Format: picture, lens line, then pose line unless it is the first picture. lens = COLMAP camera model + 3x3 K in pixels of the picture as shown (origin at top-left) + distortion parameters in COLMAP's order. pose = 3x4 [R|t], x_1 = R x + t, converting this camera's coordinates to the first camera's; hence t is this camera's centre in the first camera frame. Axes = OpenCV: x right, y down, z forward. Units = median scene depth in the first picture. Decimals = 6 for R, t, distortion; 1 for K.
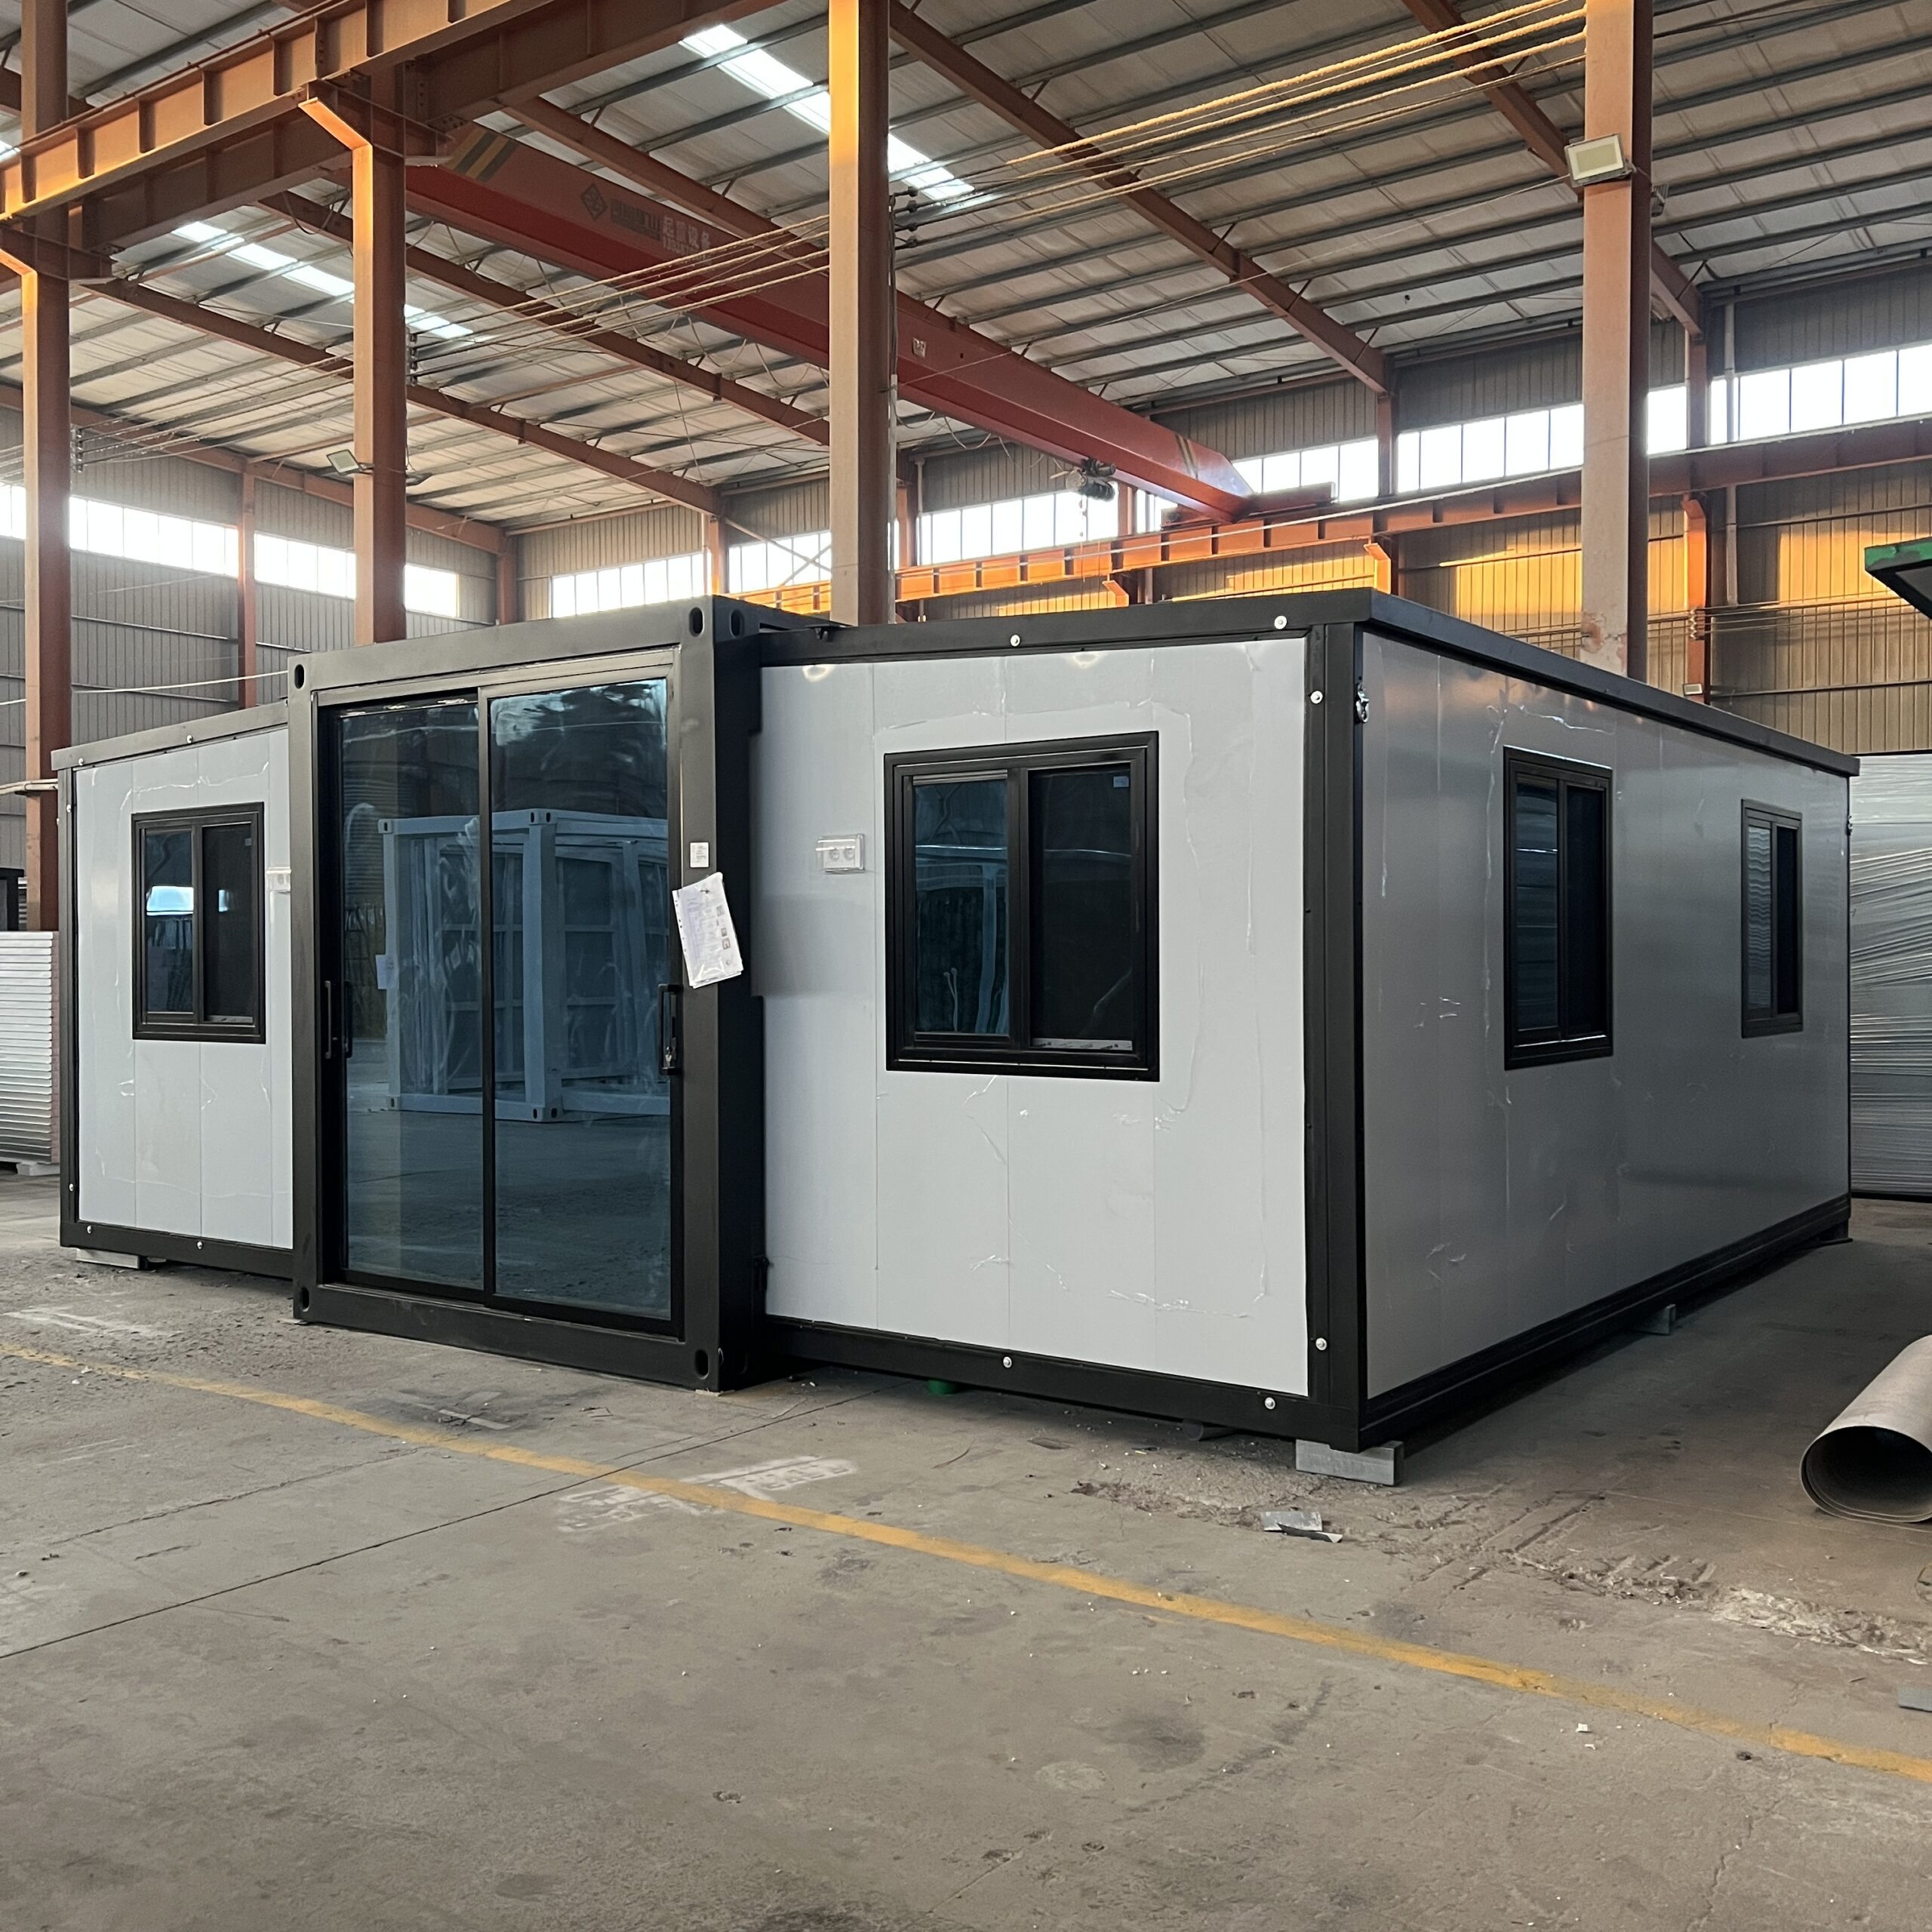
lens RADIAL K [[1924.6, 0, 996.4], [0, 1924.6, 964.9], [0, 0, 1]] dist [0.094962, -0.141351]
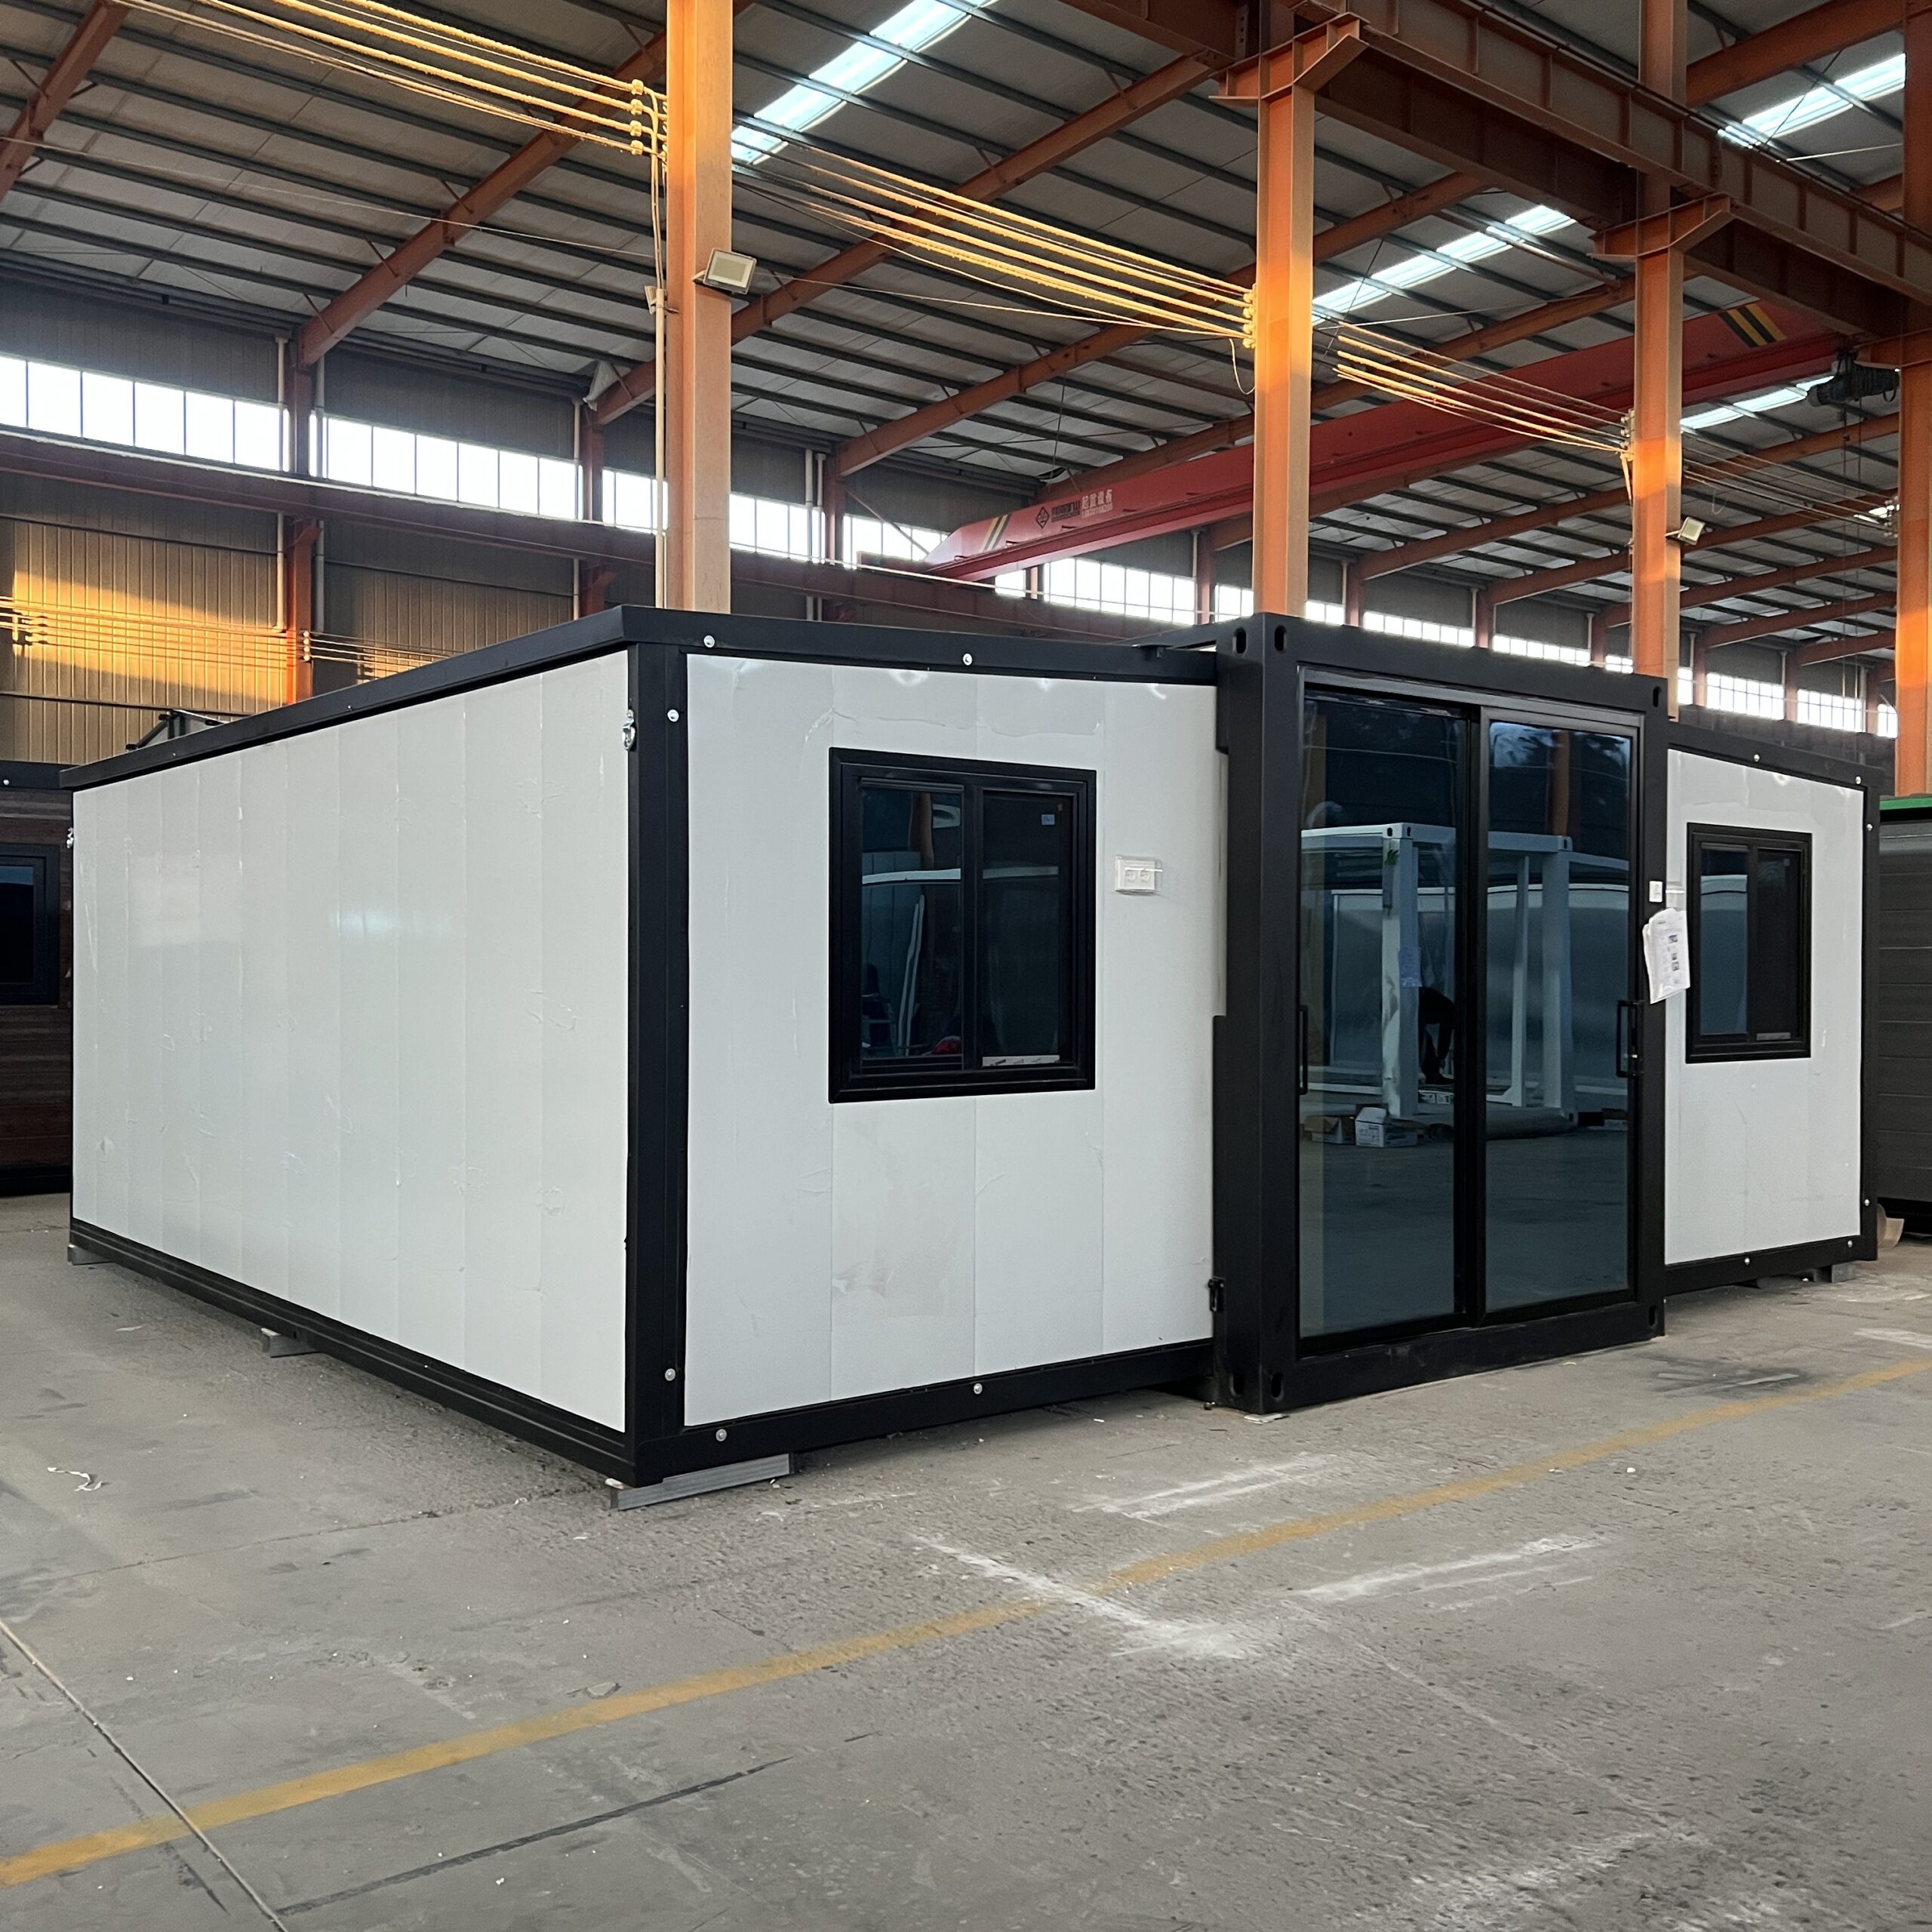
lens RADIAL K [[1940.3, 0, 979.4], [0, 1940.3, 966.5], [0, 0, 1]] dist [0.053009, -0.078237]
pose [[0.267336, 0.005868, 0.963585, -1.073319], [0.000752, 0.999980, -0.006298, -0.002357], [-0.963603, 0.002408, 0.267327, 0.809239]]
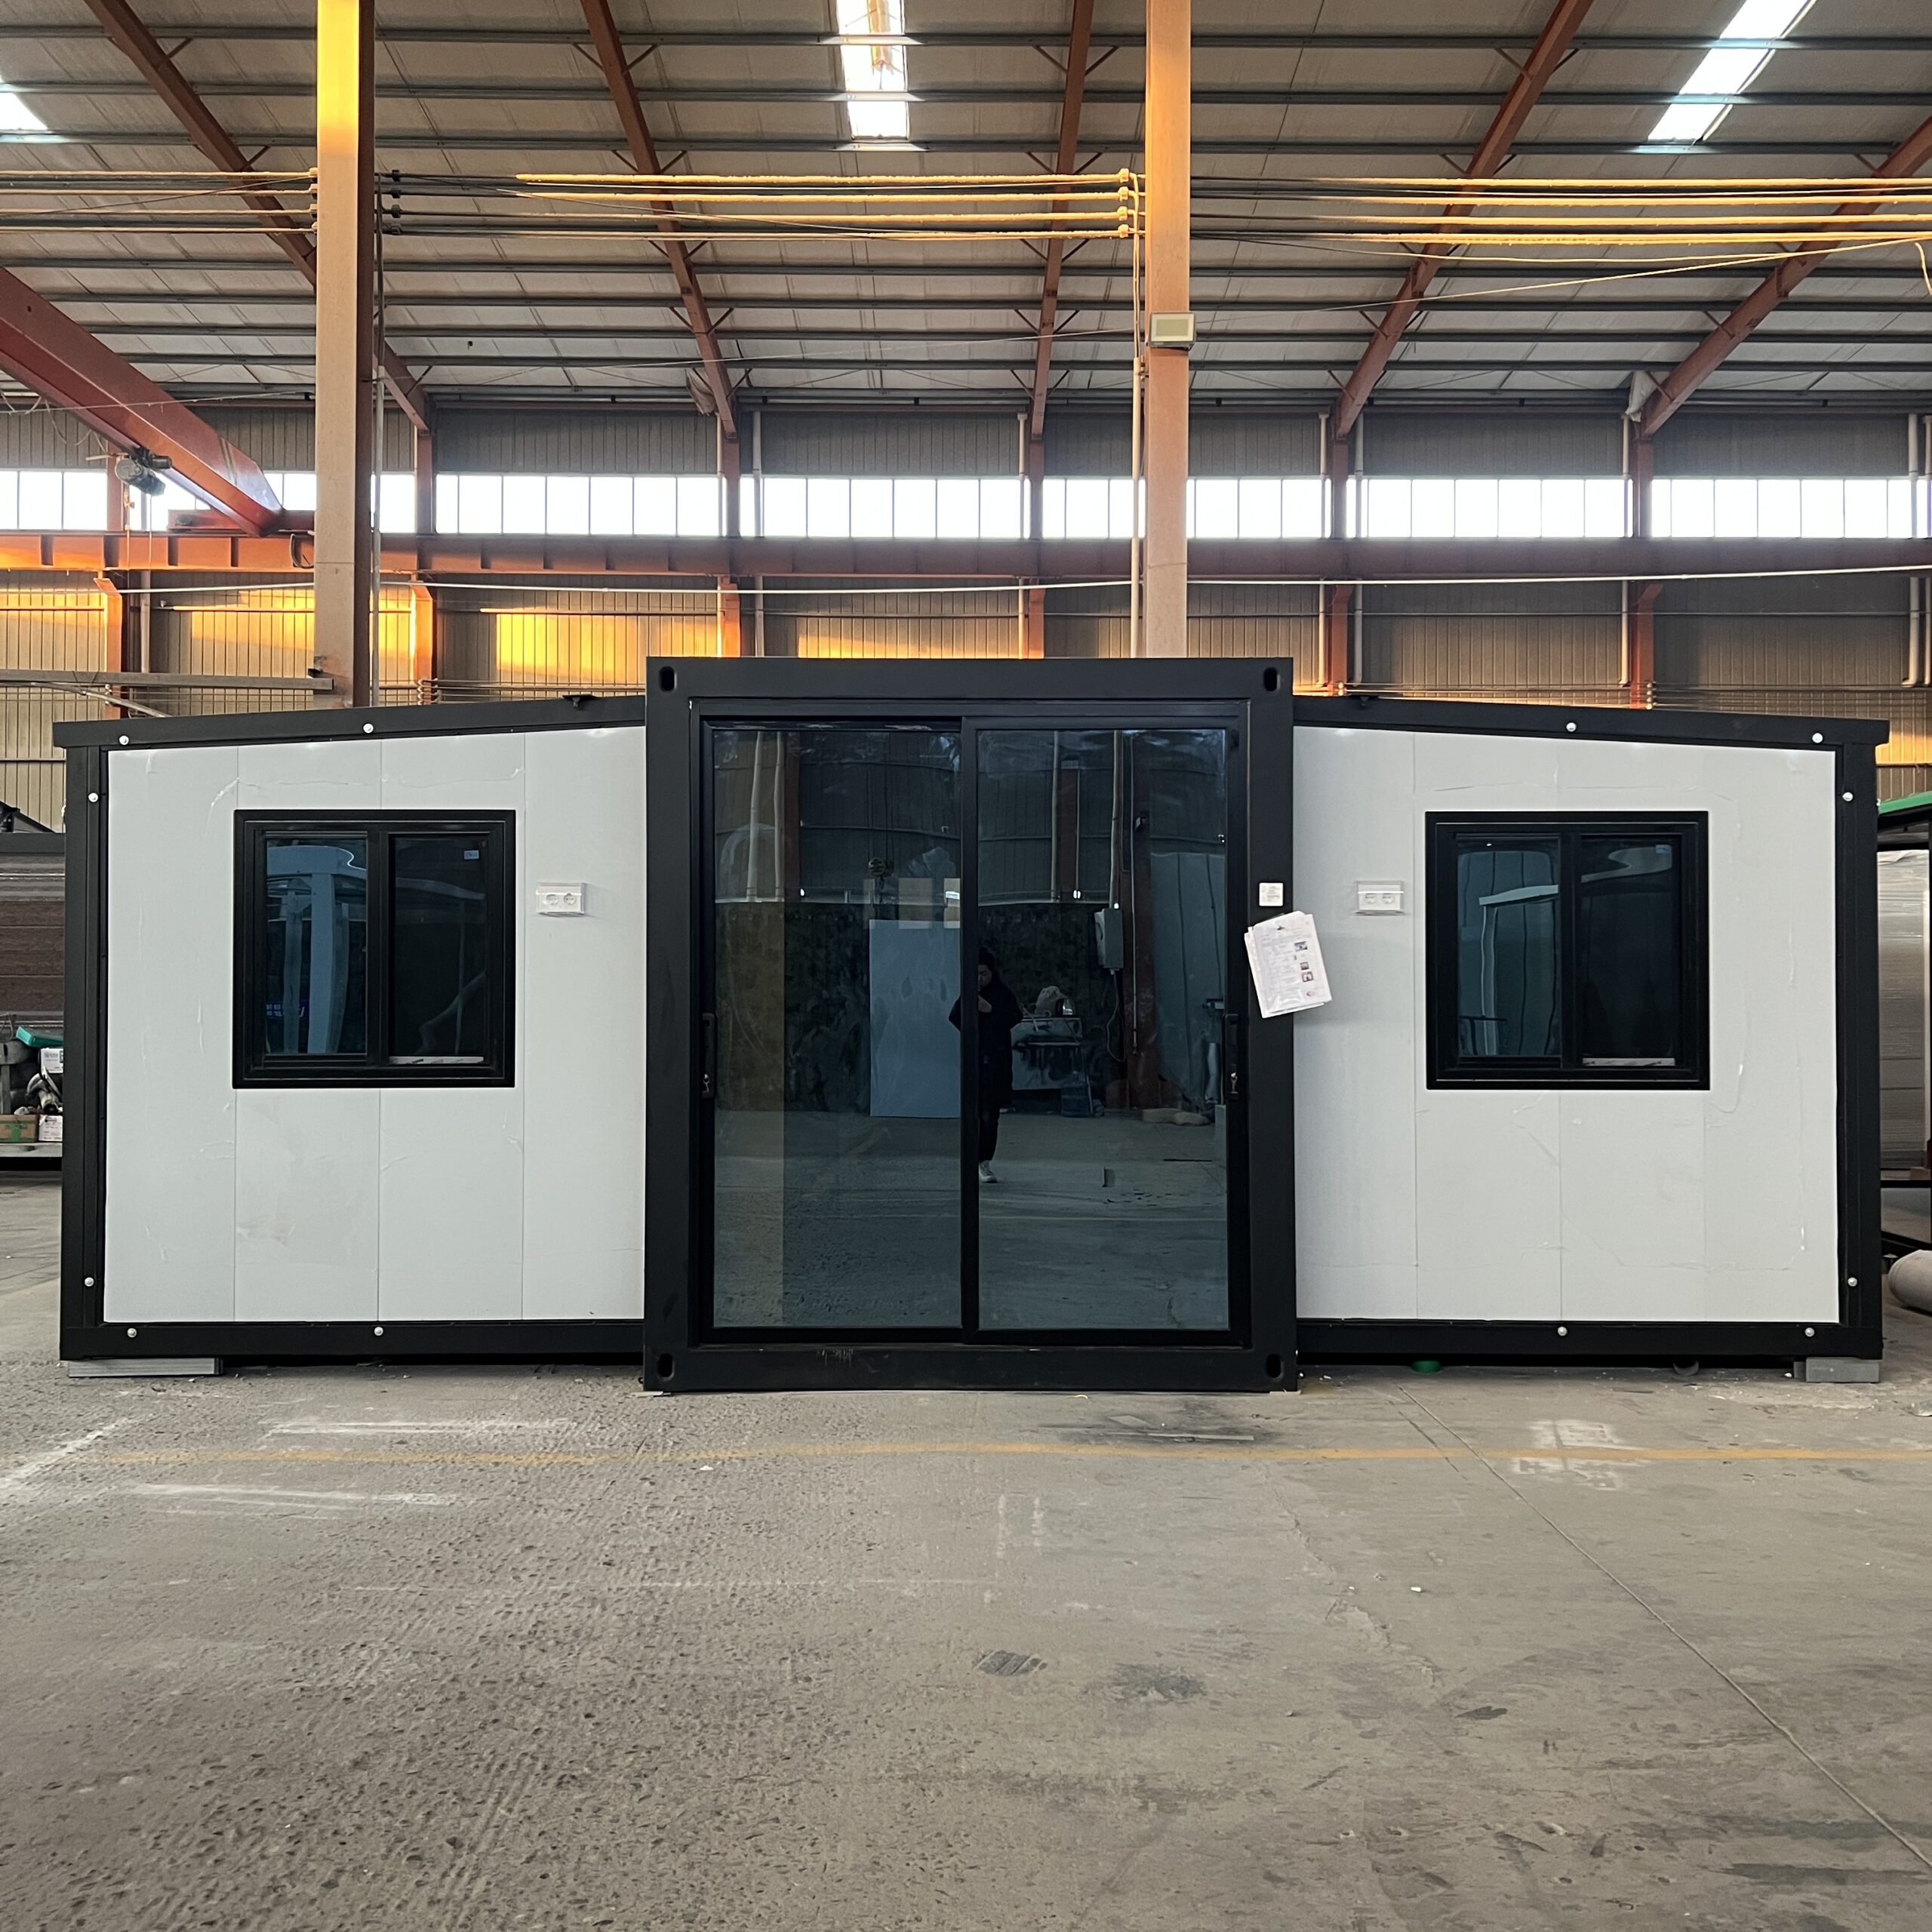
lens RADIAL K [[1940.3, 0, 979.4], [0, 1940.3, 966.5], [0, 0, 1]] dist [0.053009, -0.078237]
pose [[0.807805, 0.013770, 0.589289, -0.693168], [-0.000060, 0.999729, -0.023278, 0.006523], [-0.589450, 0.018768, 0.807587, 0.163935]]
